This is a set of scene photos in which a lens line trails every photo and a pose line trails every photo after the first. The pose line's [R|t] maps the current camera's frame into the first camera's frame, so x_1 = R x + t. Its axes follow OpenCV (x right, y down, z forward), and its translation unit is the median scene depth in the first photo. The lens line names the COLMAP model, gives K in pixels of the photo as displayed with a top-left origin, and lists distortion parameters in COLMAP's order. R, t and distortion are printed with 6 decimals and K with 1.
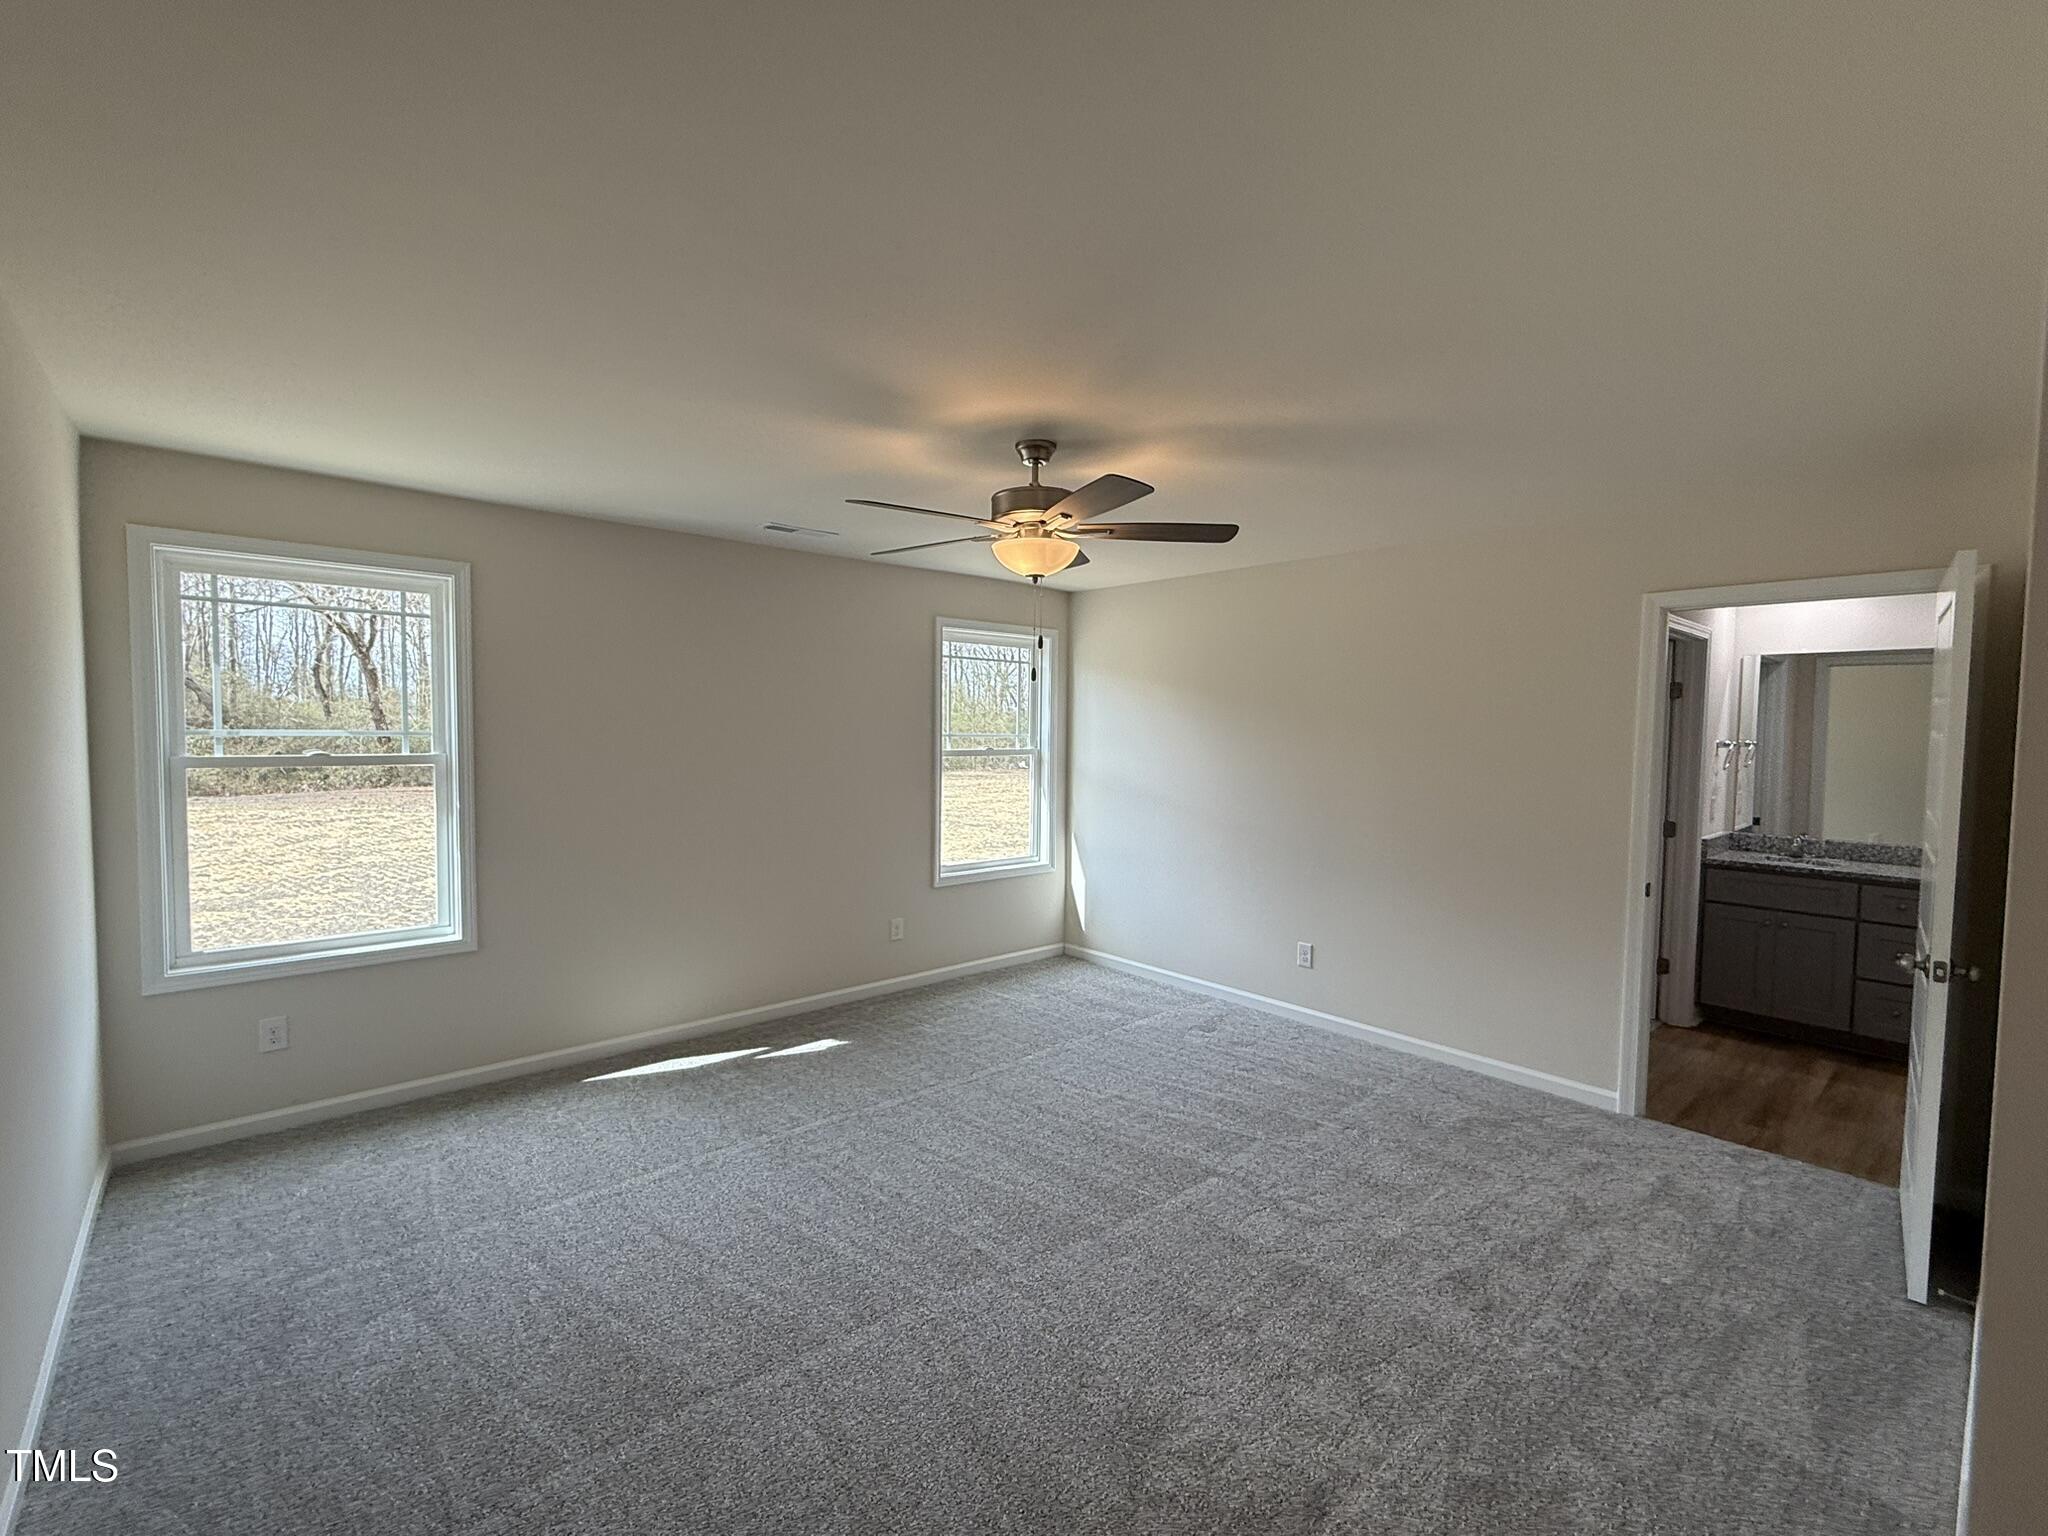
lens RADIAL K [[901.4, 0, 1024.0], [0, 901.4, 768.0], [0, 0, 1]] dist [0.000119, -0.000358]
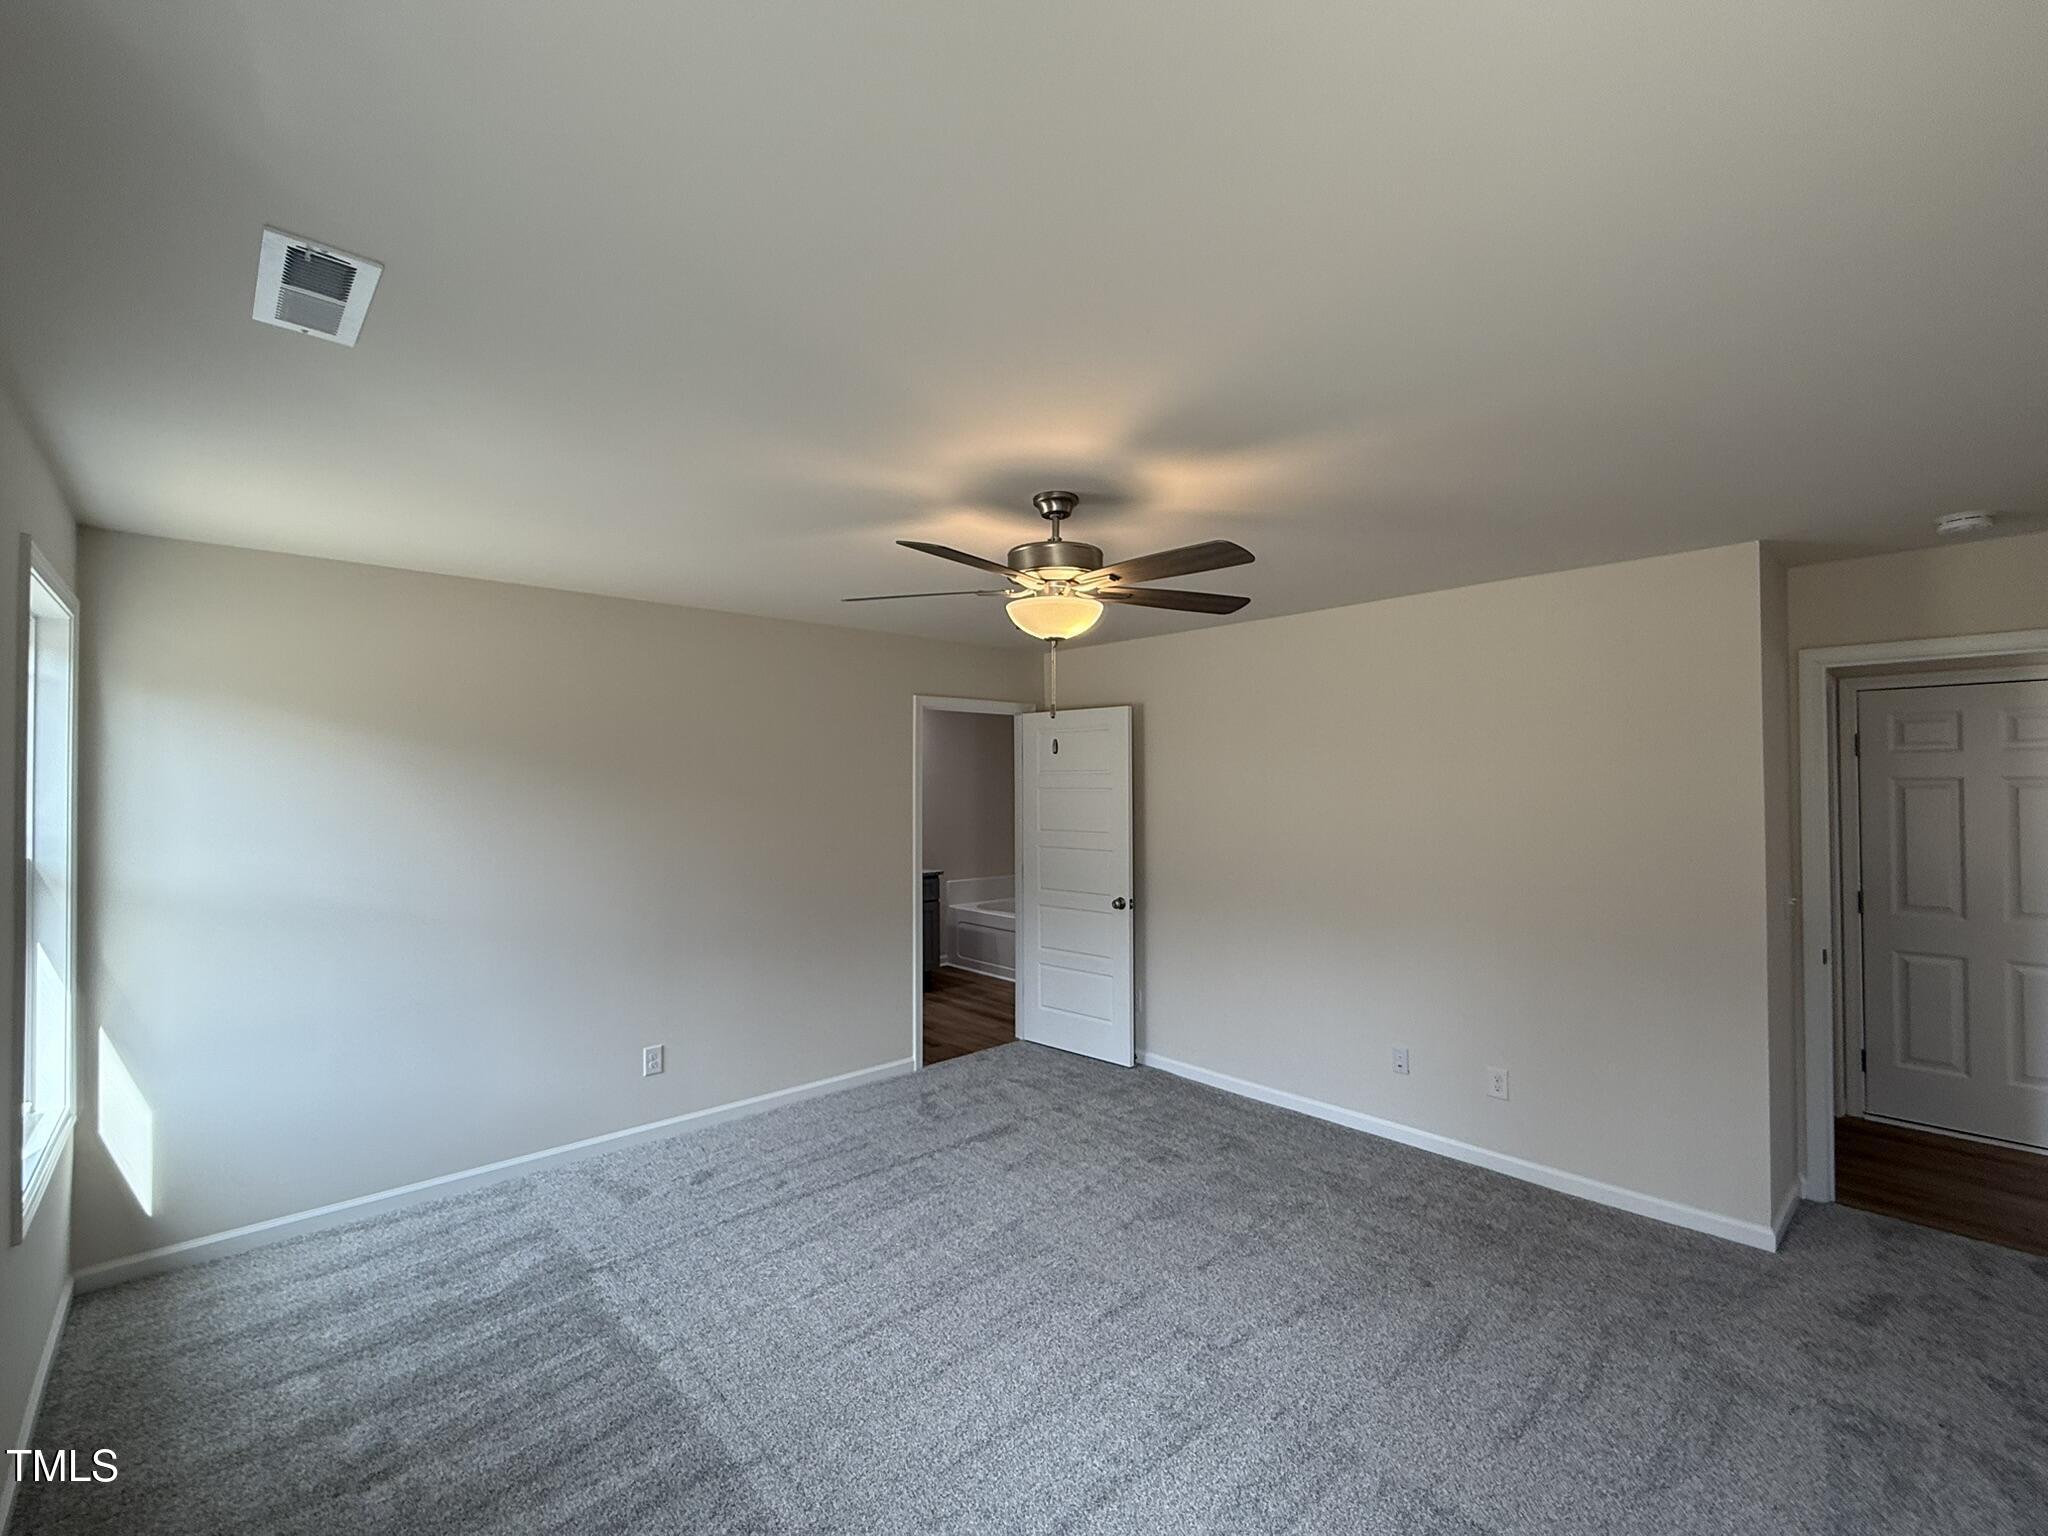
lens RADIAL K [[901.4, 0, 1024.0], [0, 901.4, 768.0], [0, 0, 1]] dist [0.000119, -0.000358]
pose [[-0.001806, -0.005488, 0.999983, -0.743499], [0.054594, 0.998493, 0.005578, -0.078427], [-0.998507, 0.054603, -0.001504, 0.852998]]
